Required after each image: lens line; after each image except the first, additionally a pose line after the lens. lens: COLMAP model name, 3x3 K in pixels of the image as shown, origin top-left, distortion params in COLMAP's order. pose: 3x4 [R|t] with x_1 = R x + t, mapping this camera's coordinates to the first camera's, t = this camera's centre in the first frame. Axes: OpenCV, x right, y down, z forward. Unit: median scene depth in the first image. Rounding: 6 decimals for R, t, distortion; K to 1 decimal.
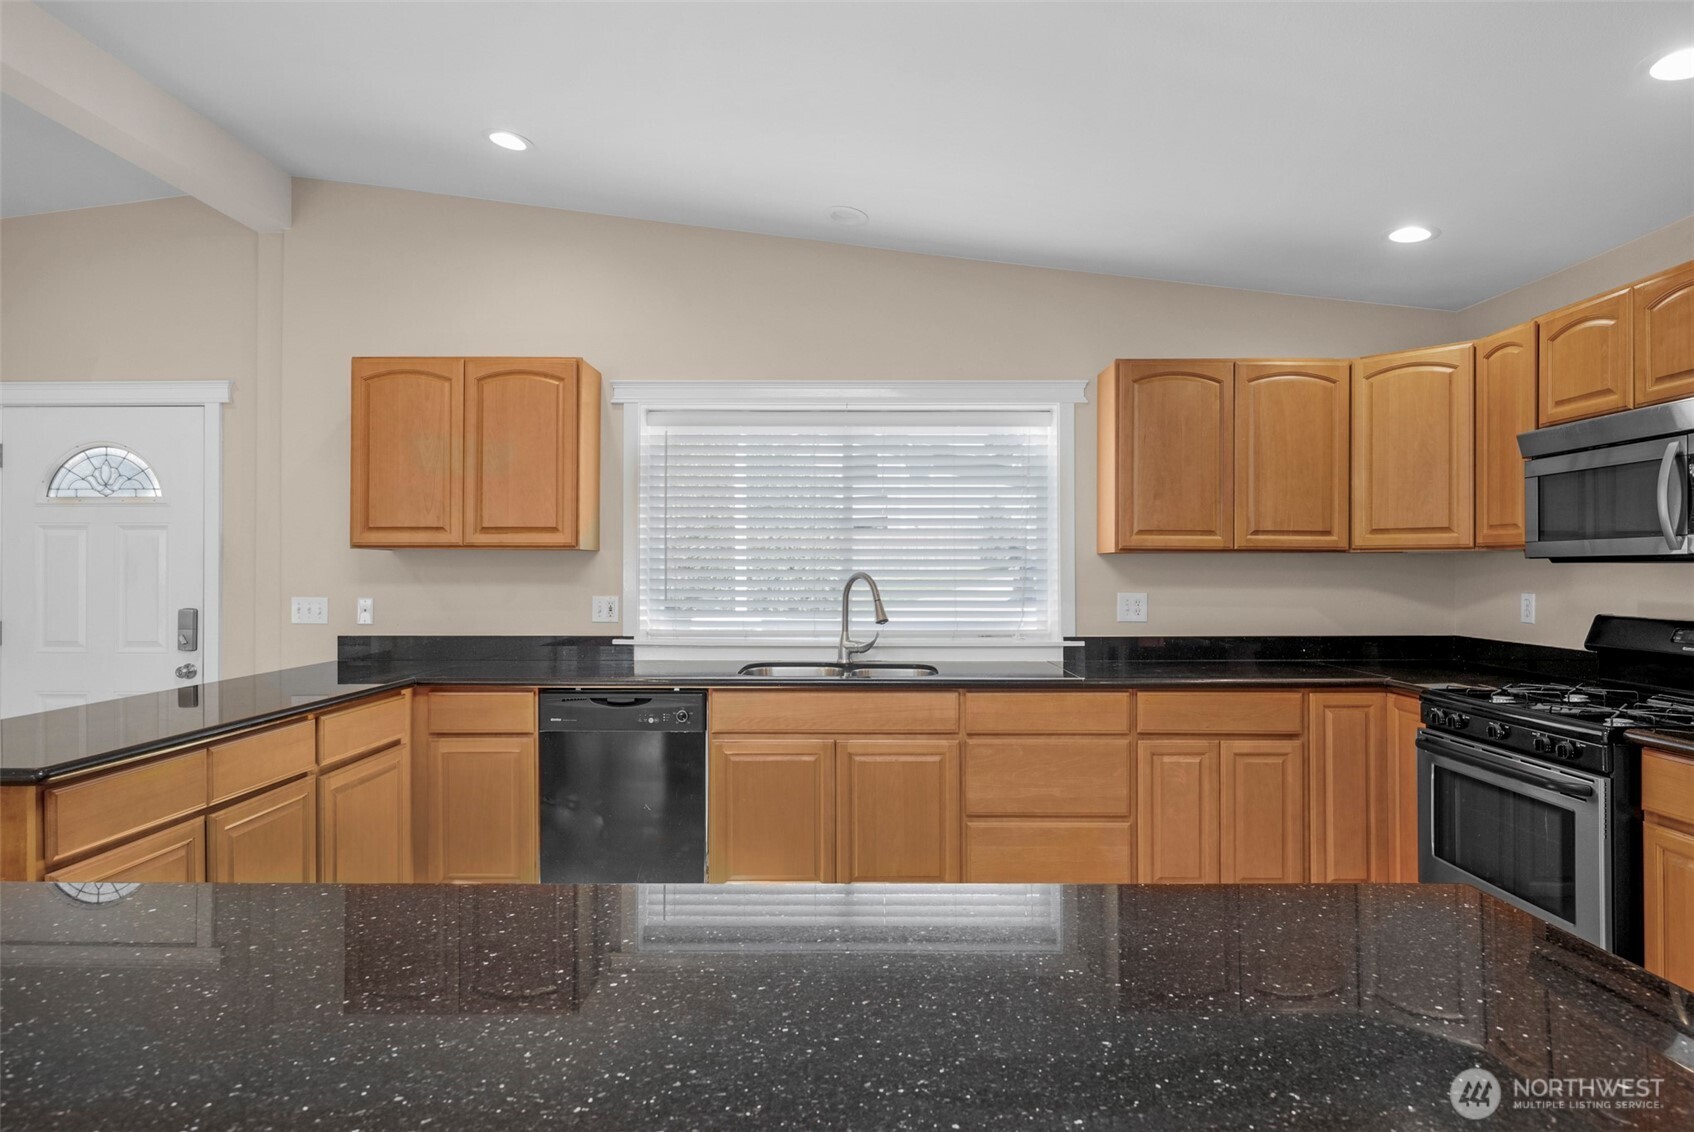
lens RADIAL K [[918.8, 0, 863.7], [0, 918.8, 561.1], [0, 0, 1]] dist [-0.002442, -0.001071]
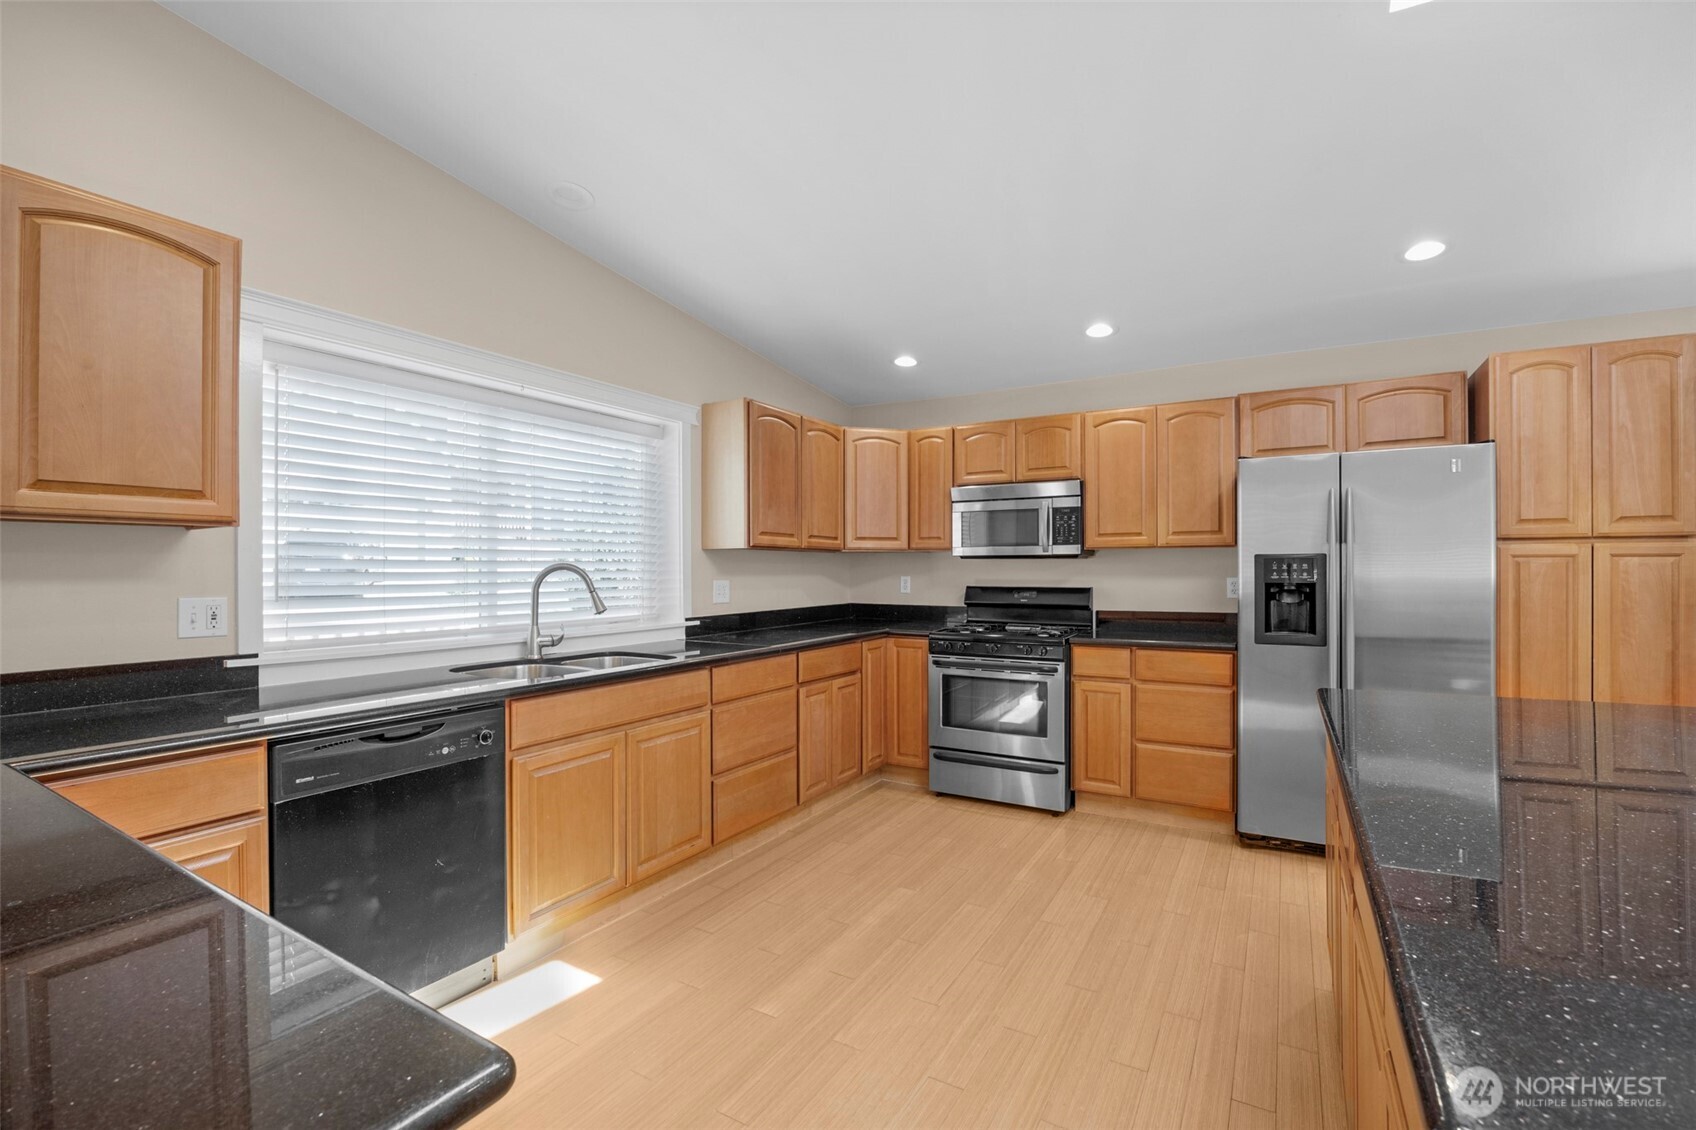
lens RADIAL K [[752.9, 0, 830.2], [0, 752.9, 567.5], [0, 0, 1]] dist [0.000004, 0.000070]
pose [[0.512209, -0.000418, 0.858861, -0.569912], [-0.006196, 0.999972, 0.004182, 0.011989], [-0.858839, -0.007464, 0.512192, 0.362917]]
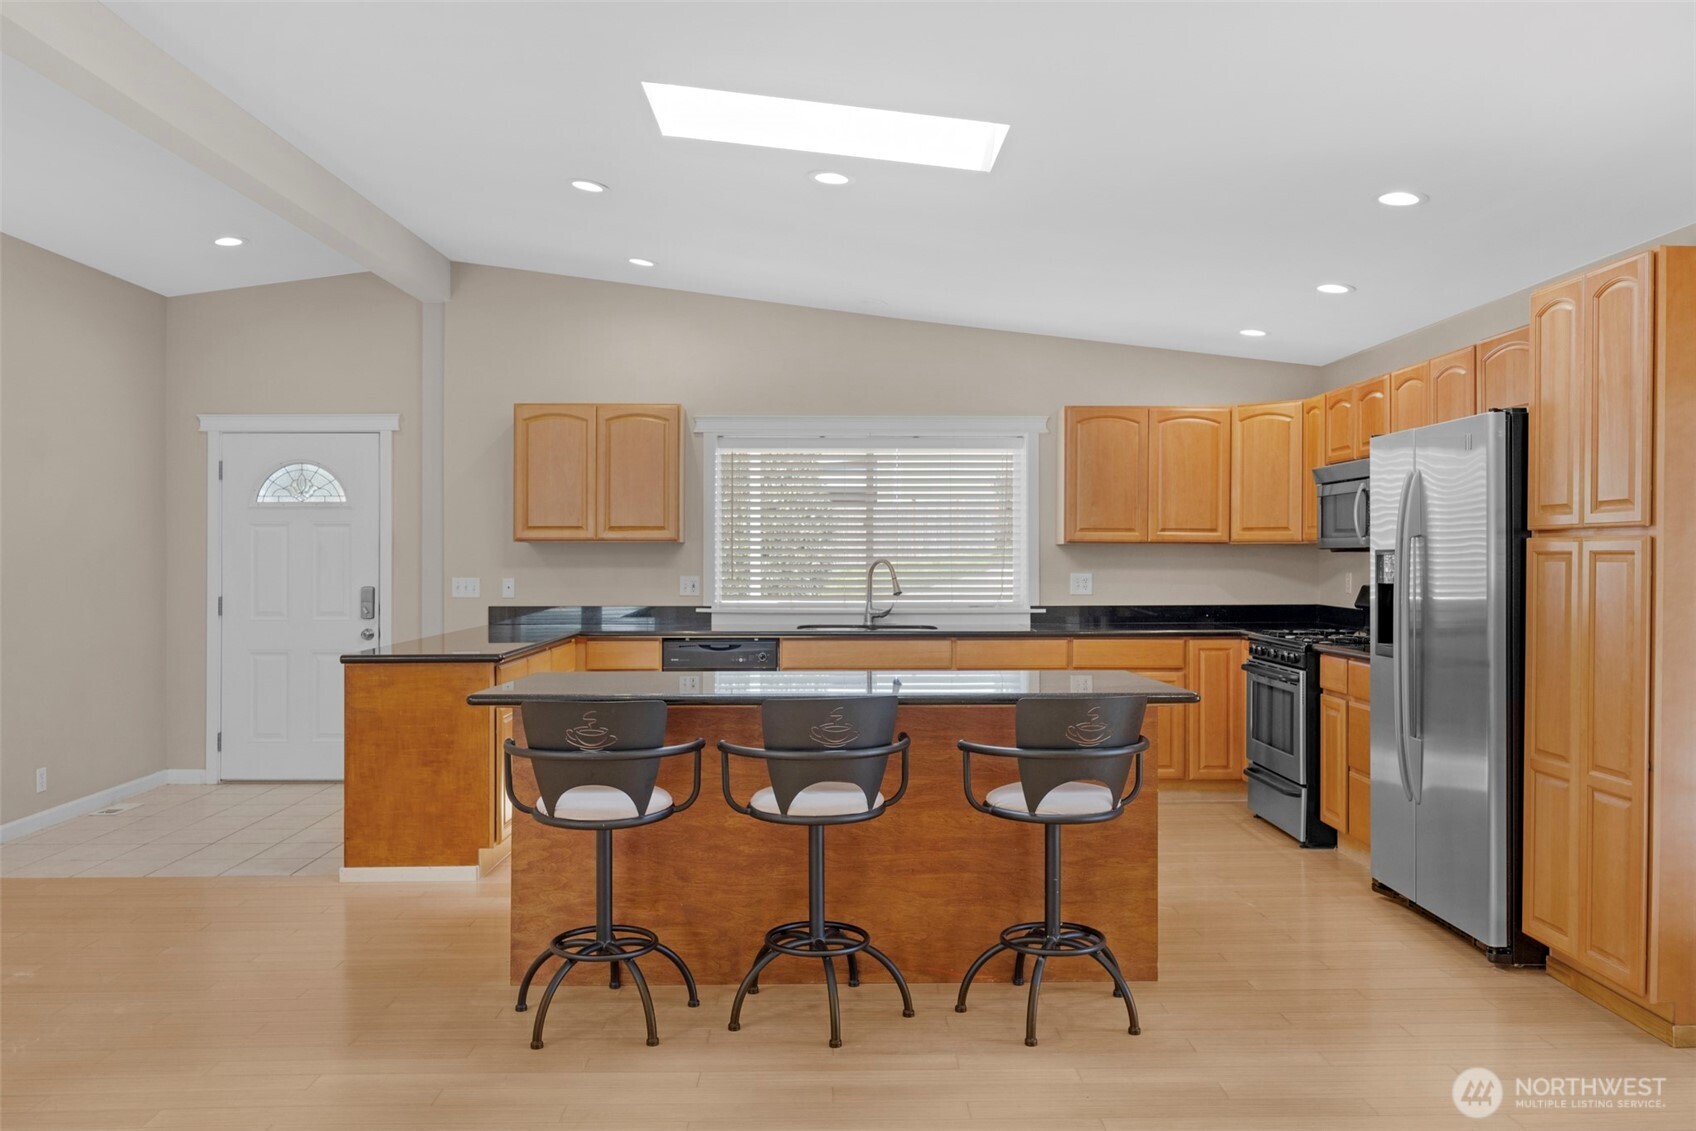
lens RADIAL K [[1265.2, 0, 840.6], [0, 1265.2, 558.3], [0, 0, 1]] dist [-0.002626, -0.001044]
pose [[0.999999, -0.001451, 0.000271, -0.067799], [0.001447, 0.999933, 0.011486, -0.010529], [-0.000288, -0.011486, 0.999934, -0.931295]]
